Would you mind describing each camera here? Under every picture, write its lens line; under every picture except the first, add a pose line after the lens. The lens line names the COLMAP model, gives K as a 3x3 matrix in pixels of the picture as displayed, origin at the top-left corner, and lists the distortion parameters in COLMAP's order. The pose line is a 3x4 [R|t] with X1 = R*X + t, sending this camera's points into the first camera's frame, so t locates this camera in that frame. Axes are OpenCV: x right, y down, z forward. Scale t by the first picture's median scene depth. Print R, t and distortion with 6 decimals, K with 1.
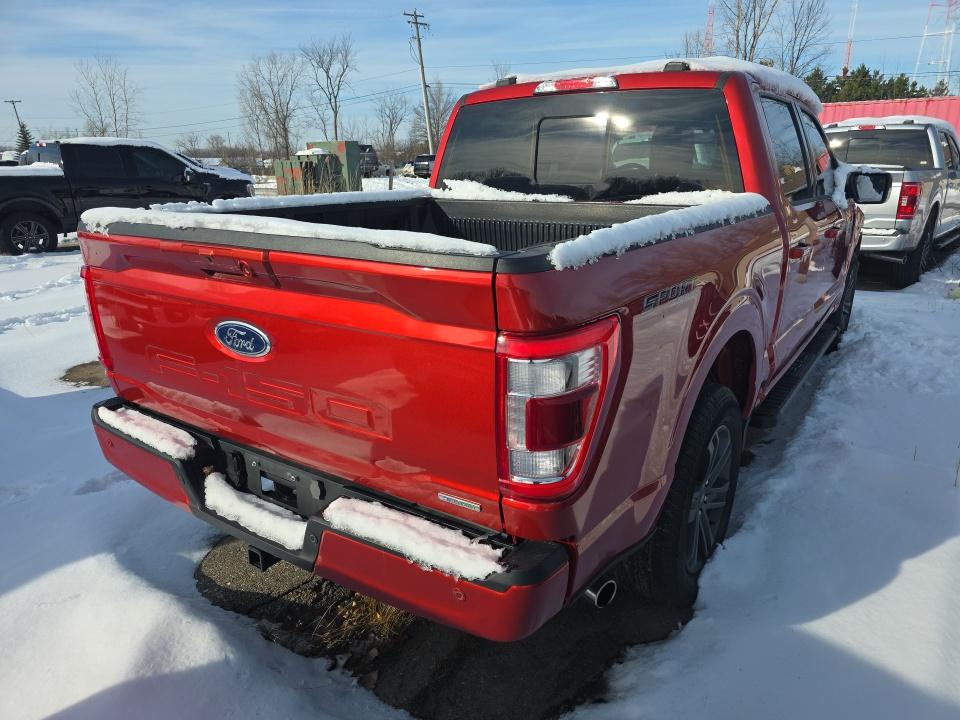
lens RADIAL K [[641.3, 0, 468.6], [0, 641.3, 369.8], [0, 0, 1]] dist [0.044247, -0.033617]
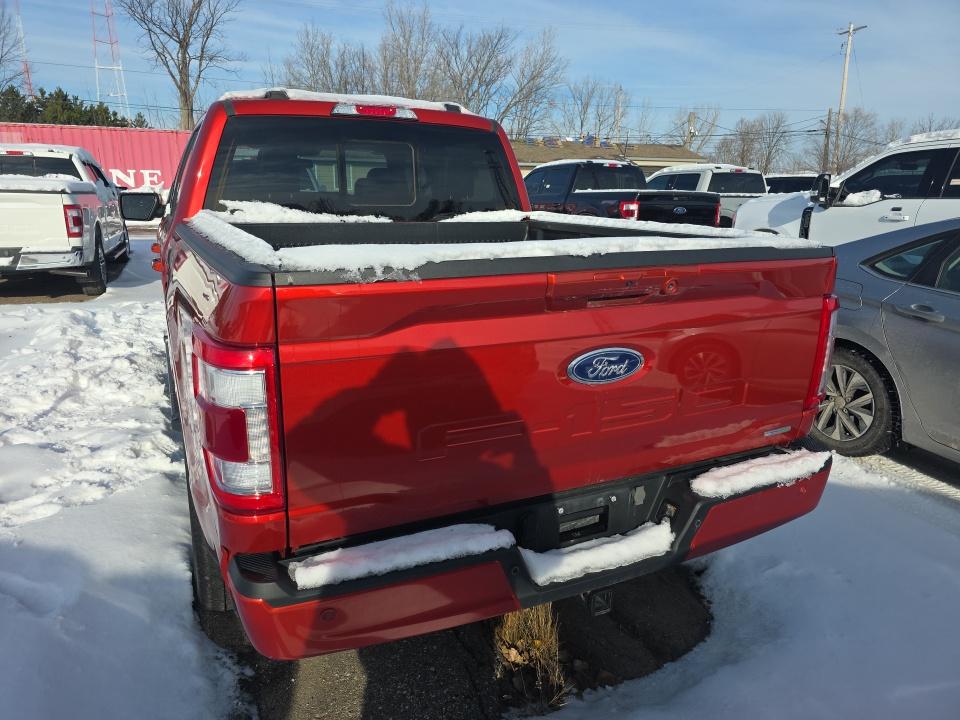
lens RADIAL K [[653.7, 0, 466.0], [0, 653.7, 356.1], [0, 0, 1]] dist [0.055258, -0.051176]
pose [[0.496925, -0.200466, 0.844321, -0.689505], [0.247630, 0.965255, 0.083437, -0.105484], [-0.831712, 0.167618, 0.529301, 0.357914]]
